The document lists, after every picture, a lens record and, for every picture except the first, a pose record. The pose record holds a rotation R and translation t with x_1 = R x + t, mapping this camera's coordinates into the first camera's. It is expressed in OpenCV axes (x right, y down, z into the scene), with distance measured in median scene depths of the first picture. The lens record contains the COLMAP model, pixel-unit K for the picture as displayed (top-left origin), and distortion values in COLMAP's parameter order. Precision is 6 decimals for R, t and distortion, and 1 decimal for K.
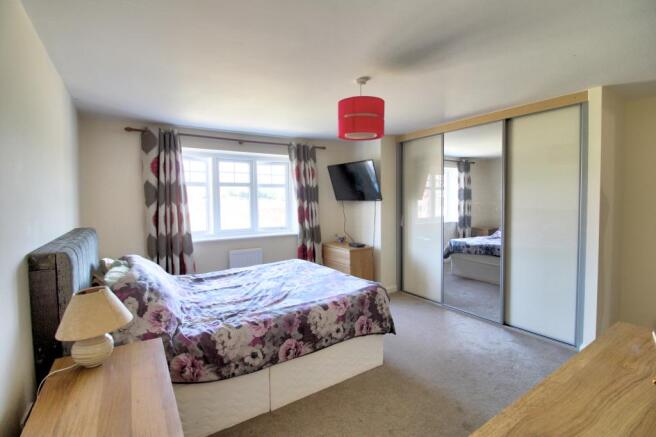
lens RADIAL K [[305.4, 0, 325.9], [0, 305.4, 216.3], [0, 0, 1]] dist [-0.016885, -0.003236]
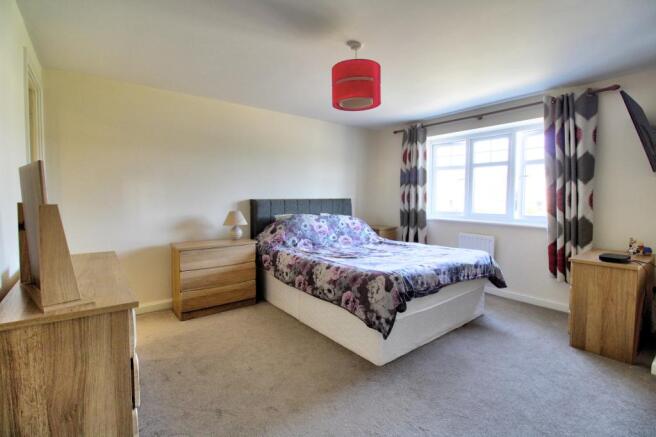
lens RADIAL K [[305.4, 0, 325.2], [0, 305.4, 214.5], [0, 0, 1]] dist [-0.016885, -0.003236]
pose [[0.073017, 0.068817, -0.994954, 0.657114], [-0.056405, 0.996305, 0.064771, 0.015428], [0.995734, 0.051391, 0.076629, 0.515624]]
